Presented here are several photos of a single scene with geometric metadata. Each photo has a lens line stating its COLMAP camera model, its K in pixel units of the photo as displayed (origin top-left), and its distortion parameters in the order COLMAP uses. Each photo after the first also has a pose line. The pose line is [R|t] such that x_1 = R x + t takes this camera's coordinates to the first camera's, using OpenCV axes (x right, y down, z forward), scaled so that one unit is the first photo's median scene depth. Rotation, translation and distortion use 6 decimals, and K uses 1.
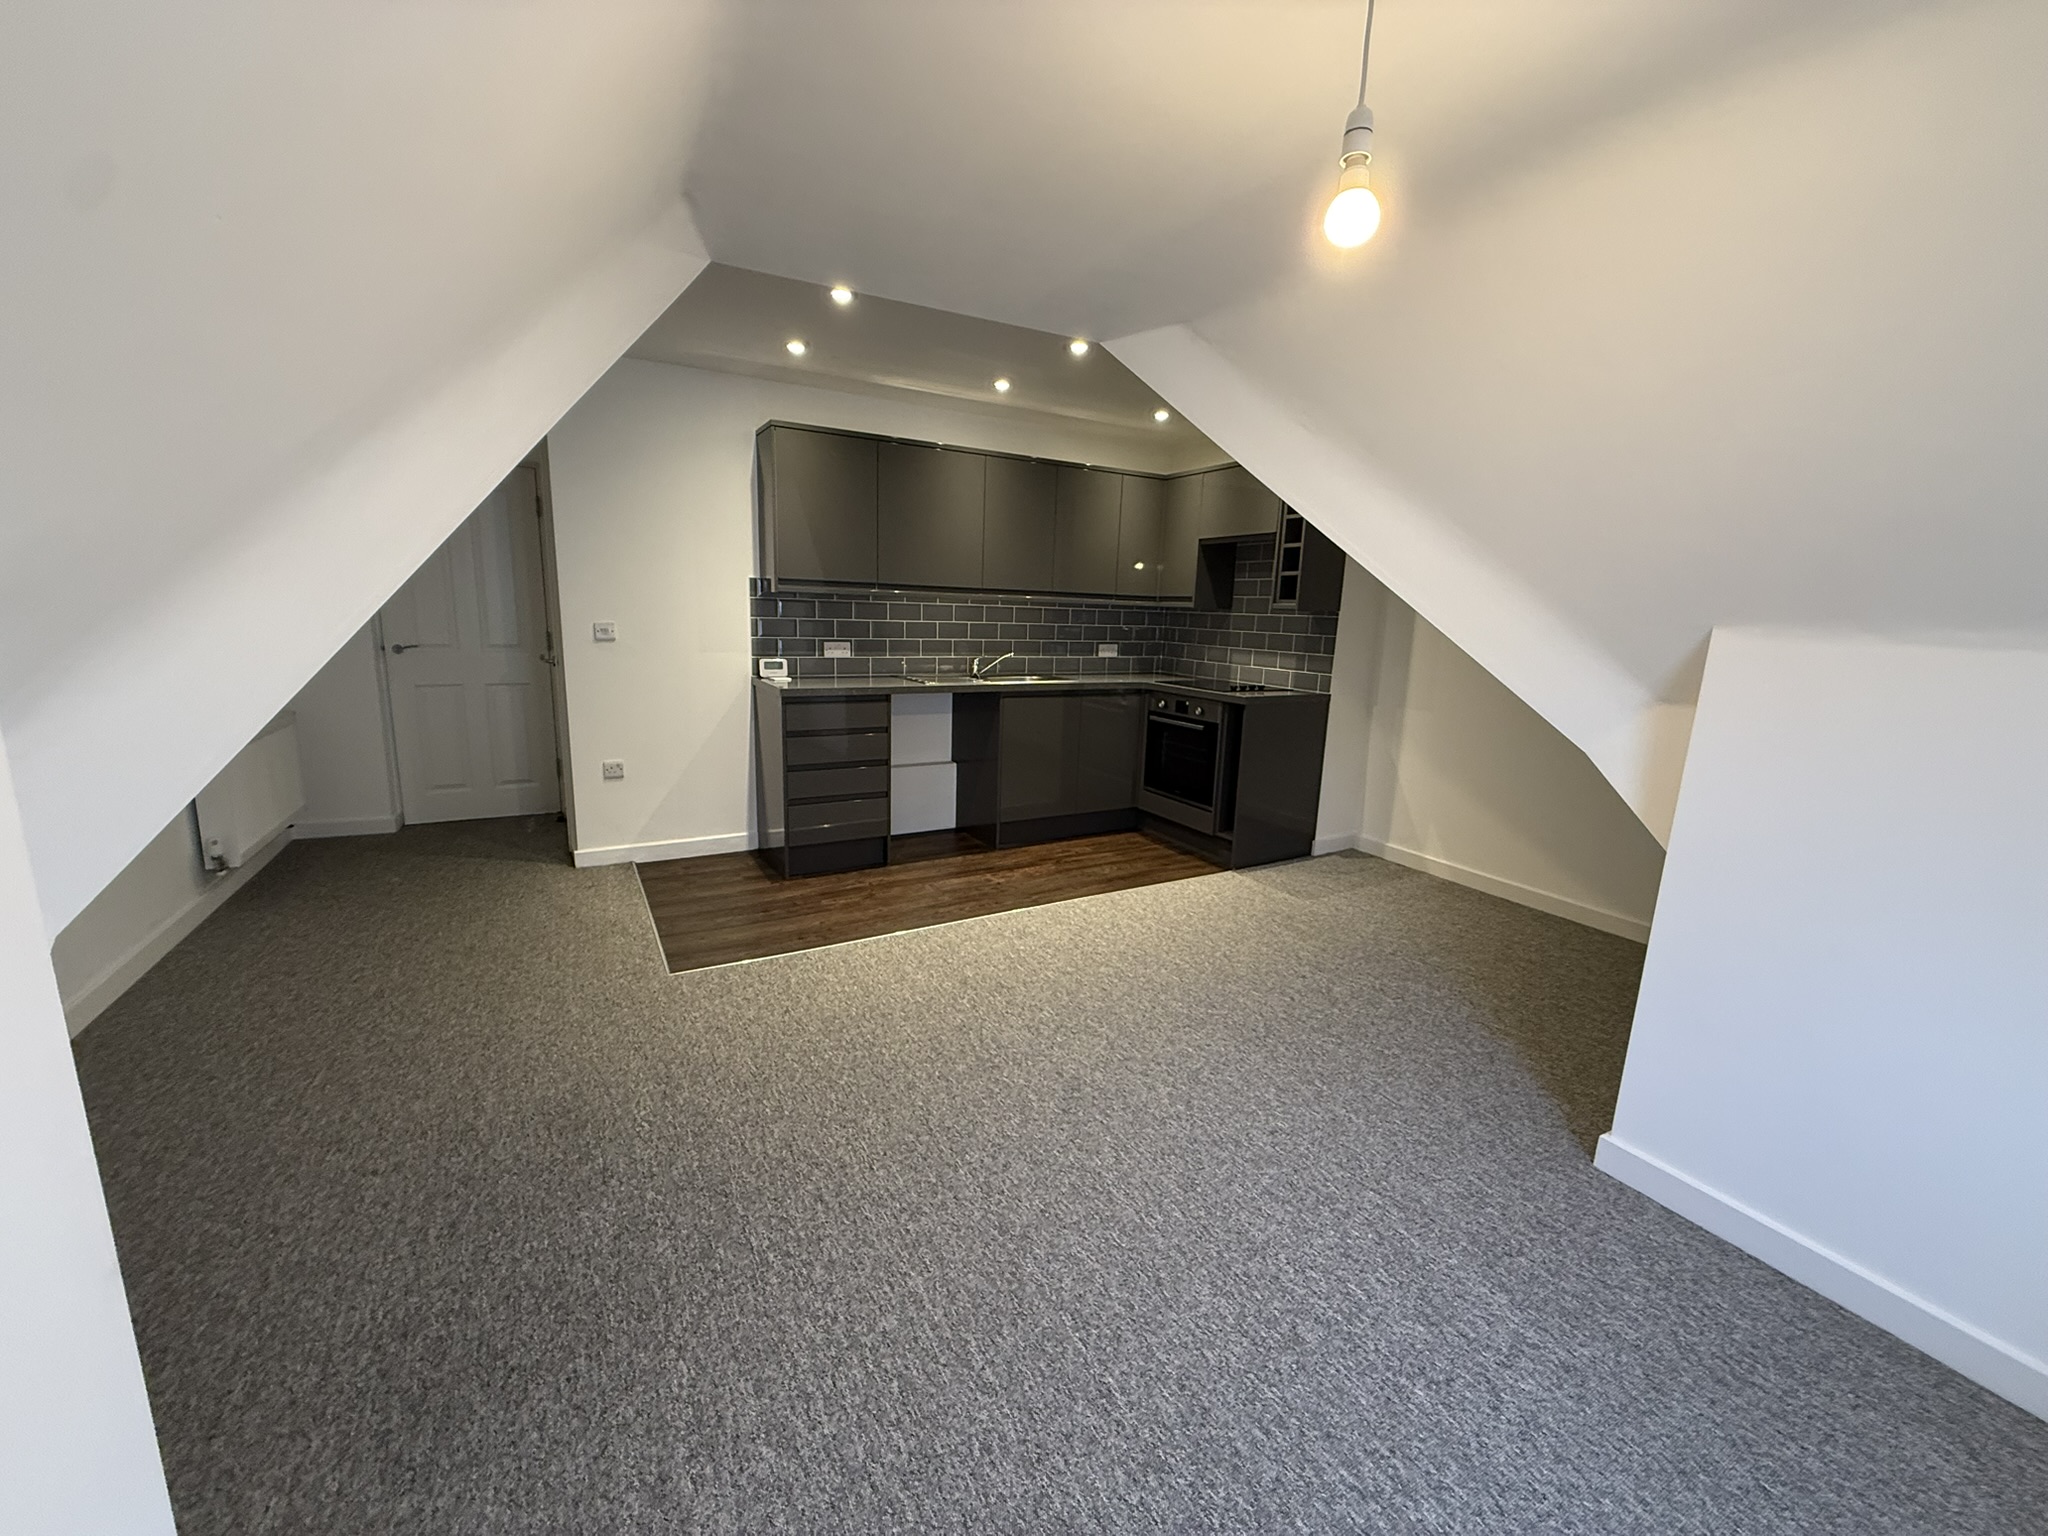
lens RADIAL K [[809.1, 0, 1017.5], [0, 809.1, 766.0], [0, 0, 1]] dist [0.000159, 0.000057]
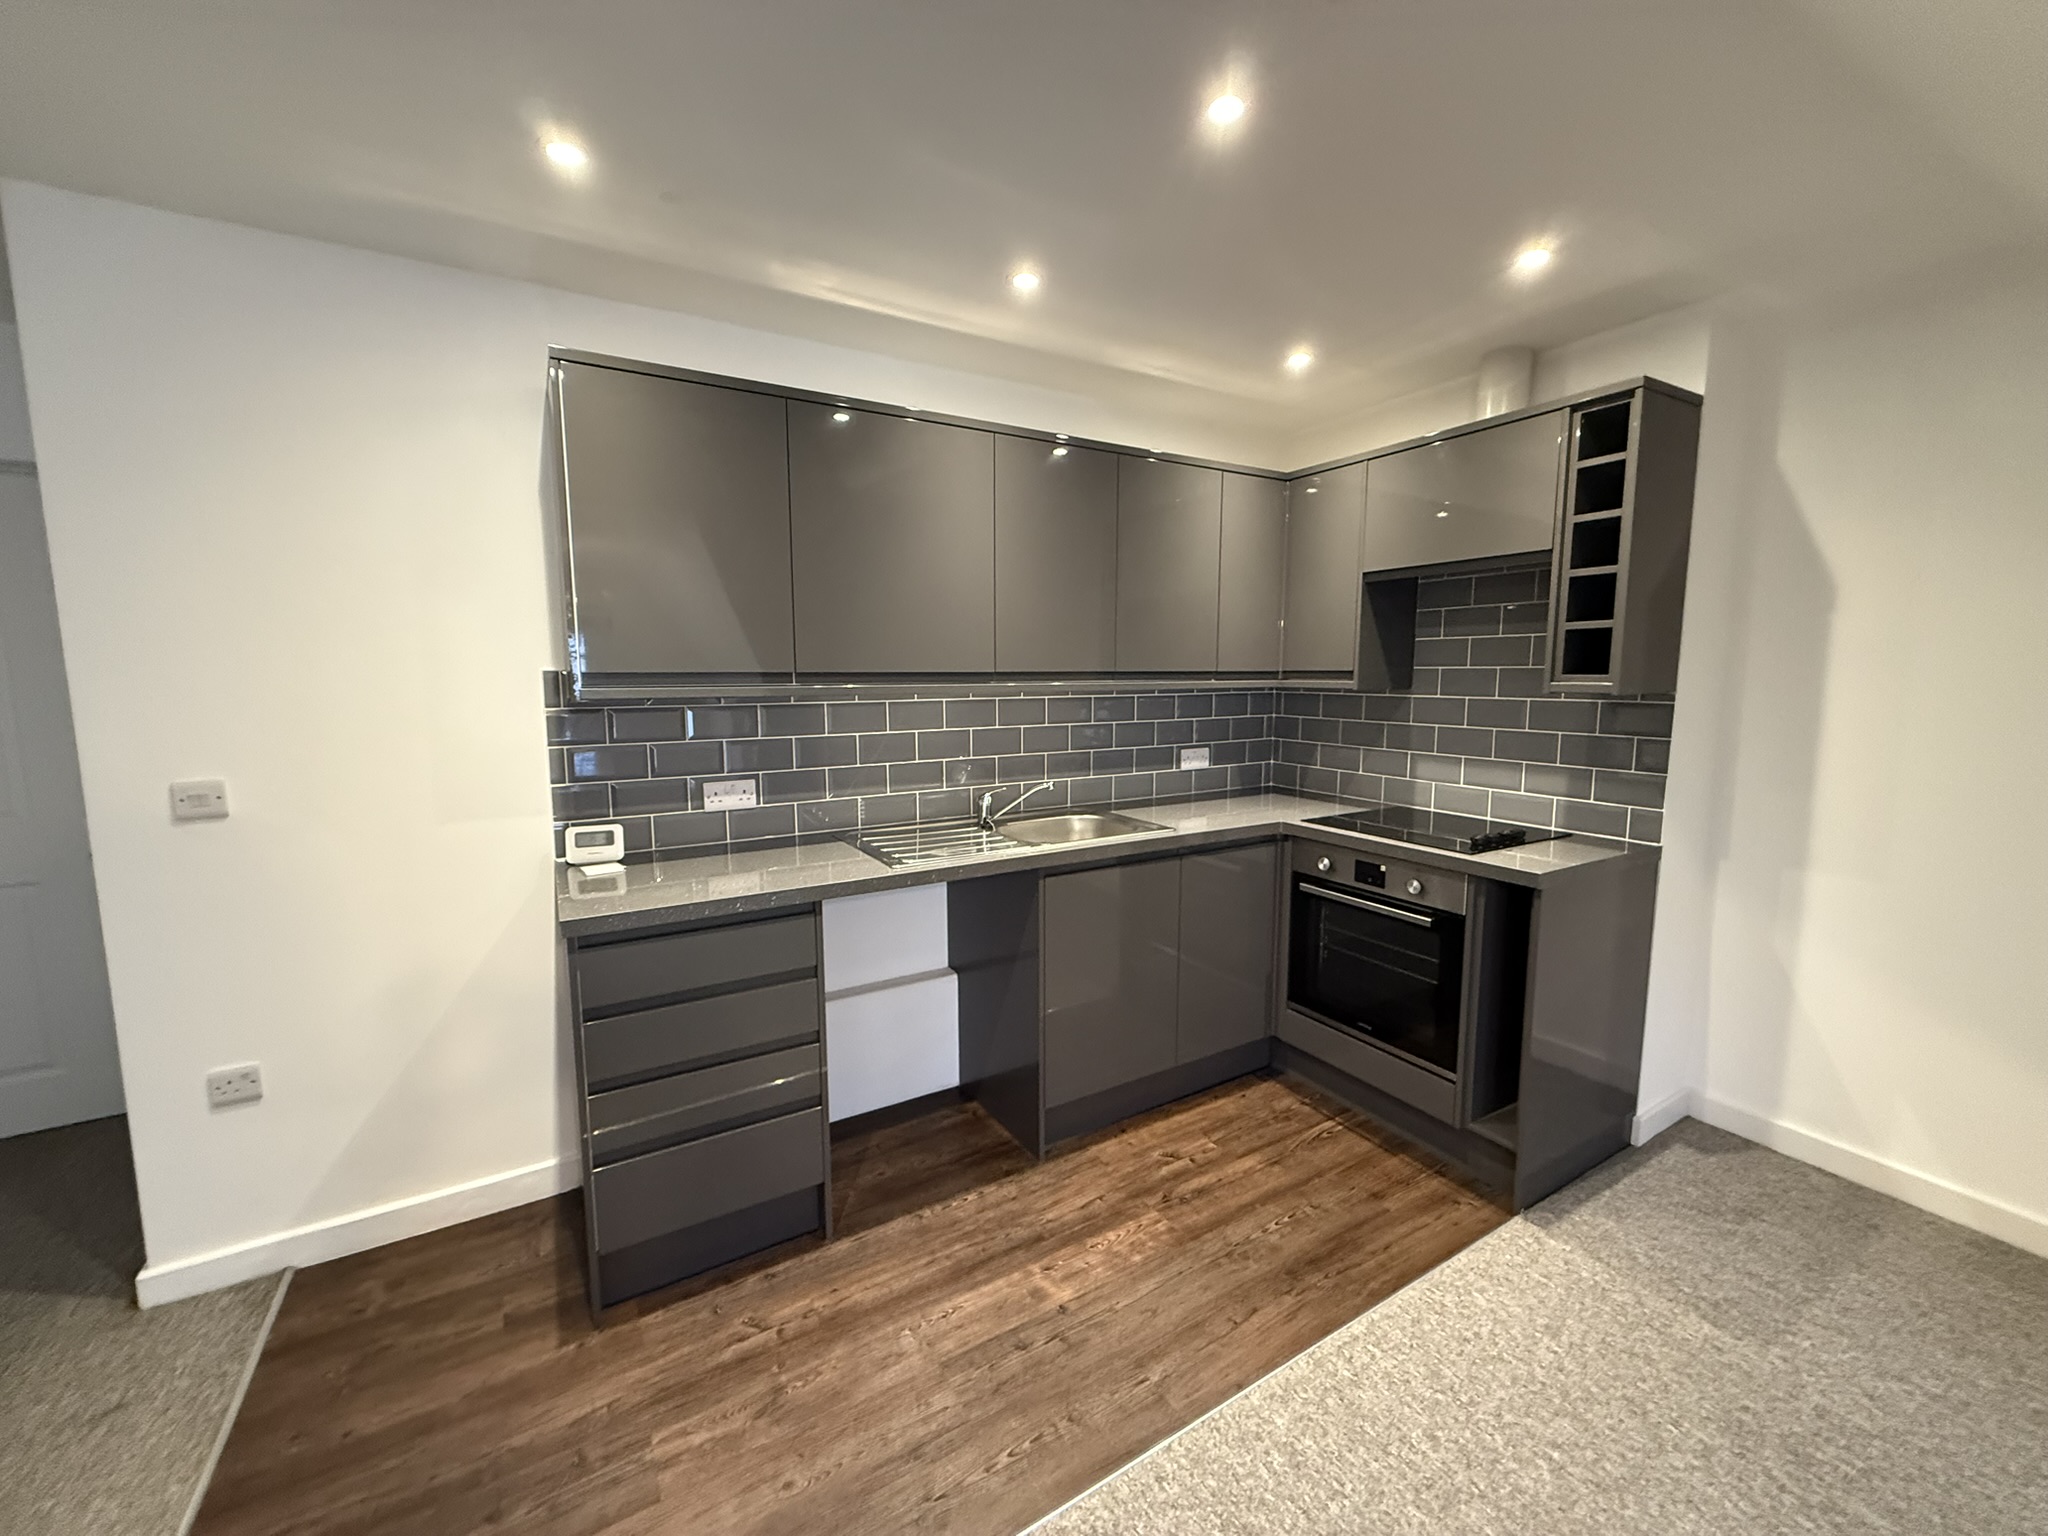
lens RADIAL K [[809.1, 0, 1017.5], [0, 809.1, 766.0], [0, 0, 1]] dist [0.000159, 0.000057]
pose [[0.999208, -0.038081, 0.011534, -0.037994], [0.038837, 0.996464, -0.074507, -0.116693], [-0.008655, 0.074896, 0.997154, 0.466666]]
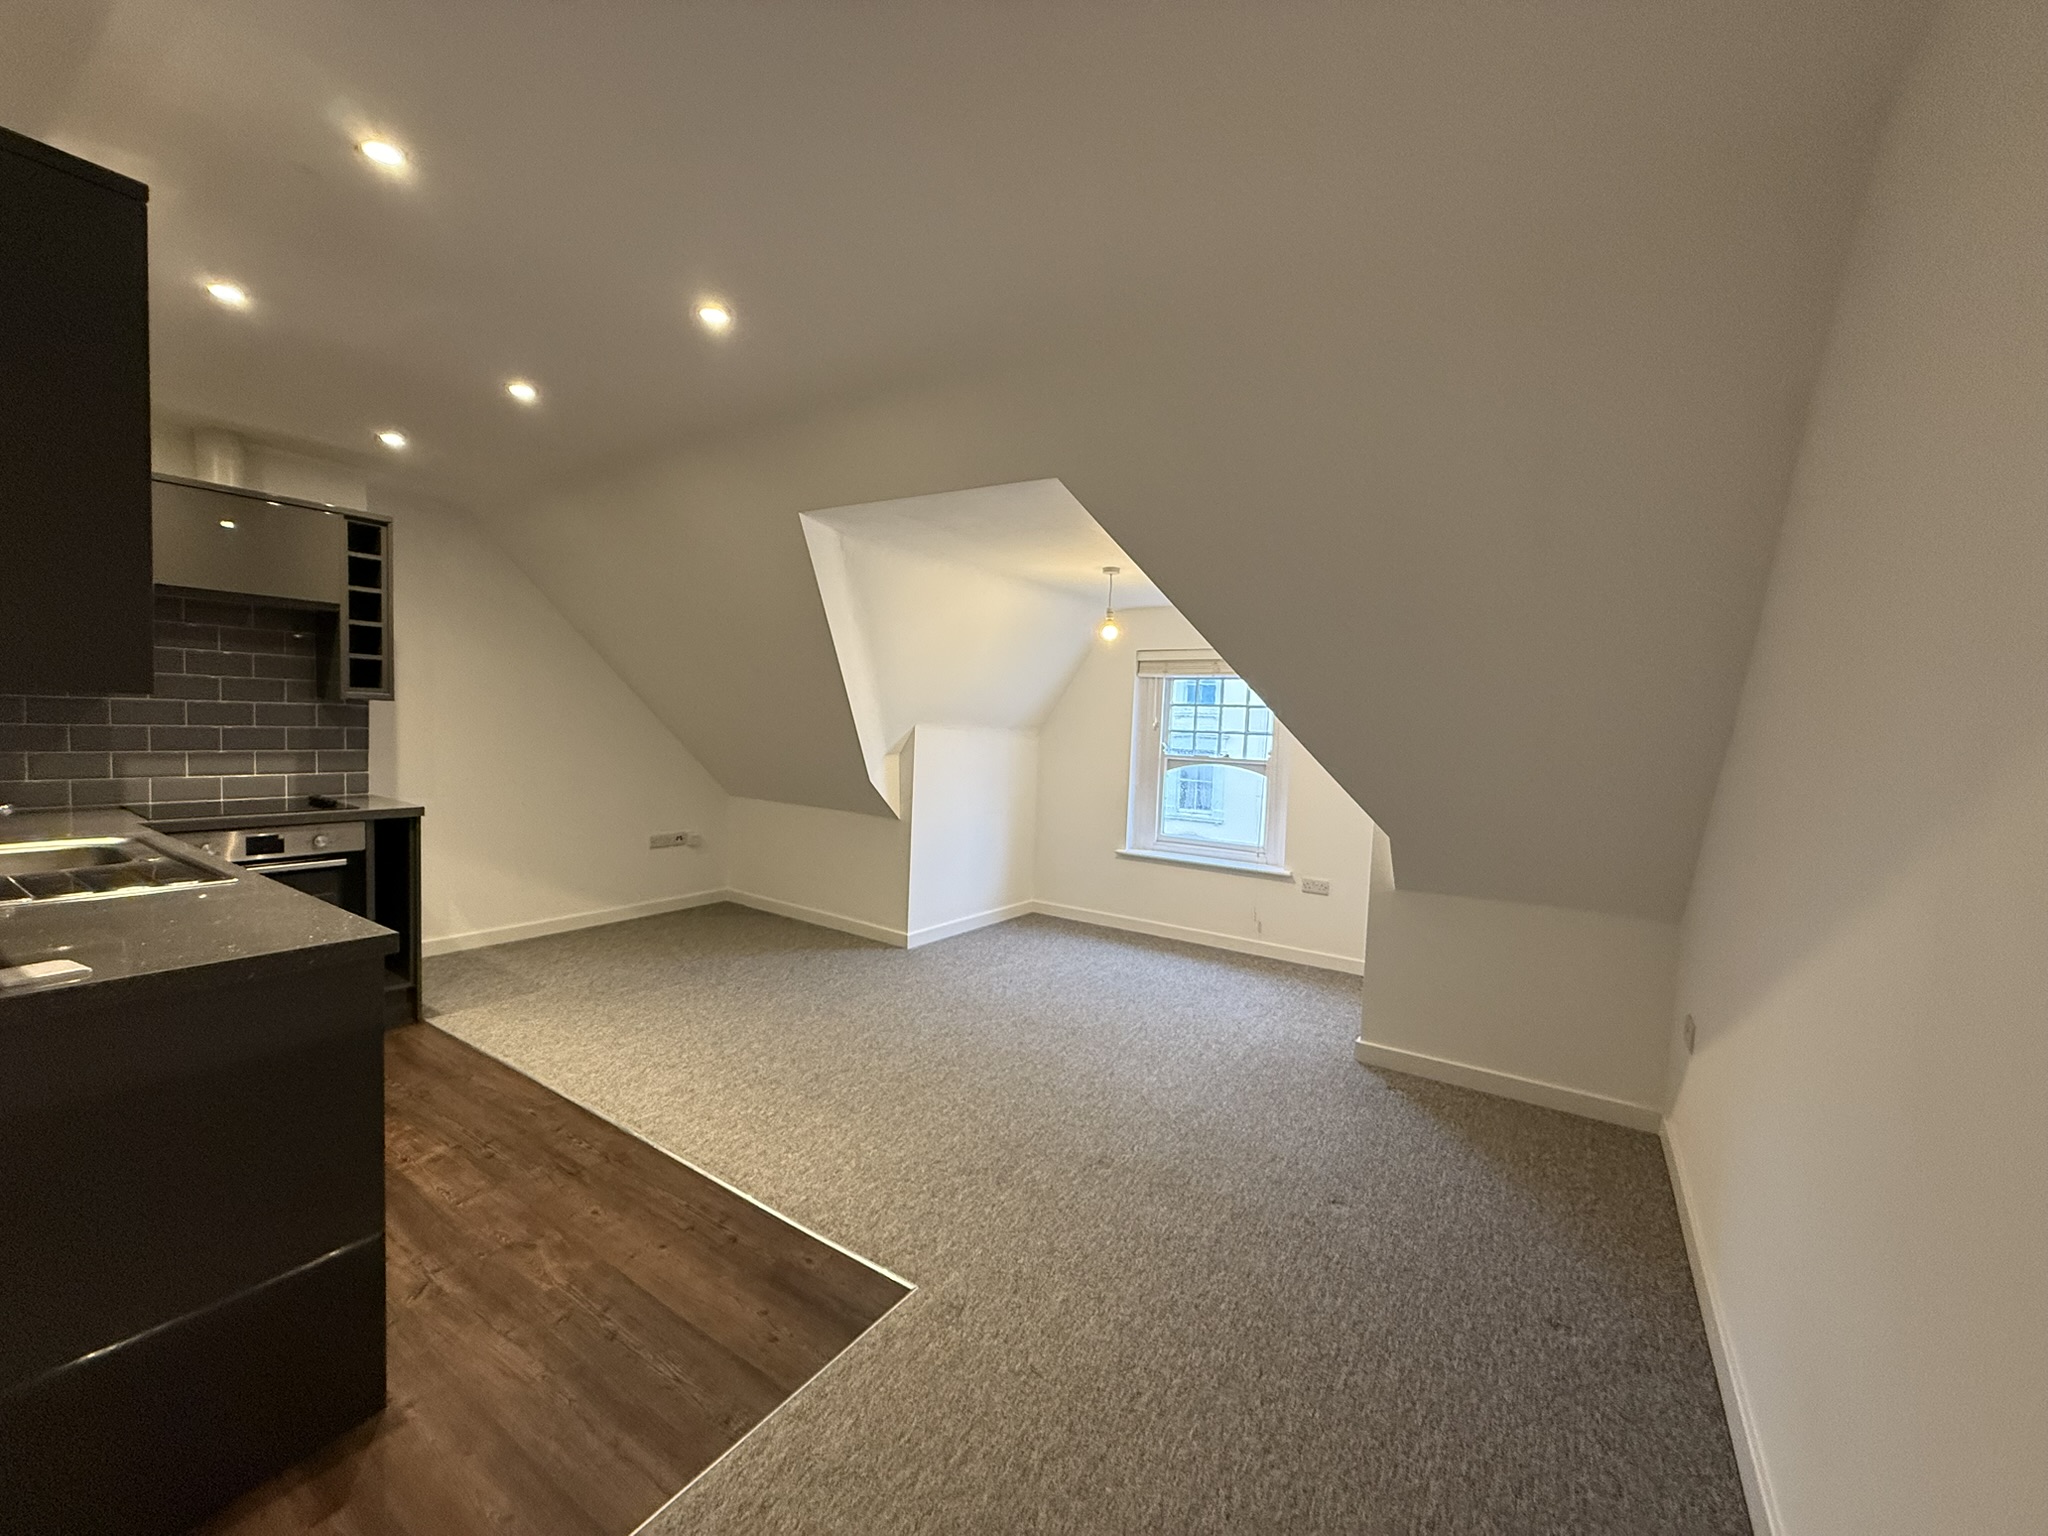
lens RADIAL K [[809.1, 0, 1017.5], [0, 809.1, 766.0], [0, 0, 1]] dist [0.000159, 0.000057]
pose [[-0.455398, -0.096003, 0.885096, -0.676744], [0.118052, 0.978878, 0.166915, -0.178937], [-0.882426, 0.180500, -0.434446, 0.753338]]
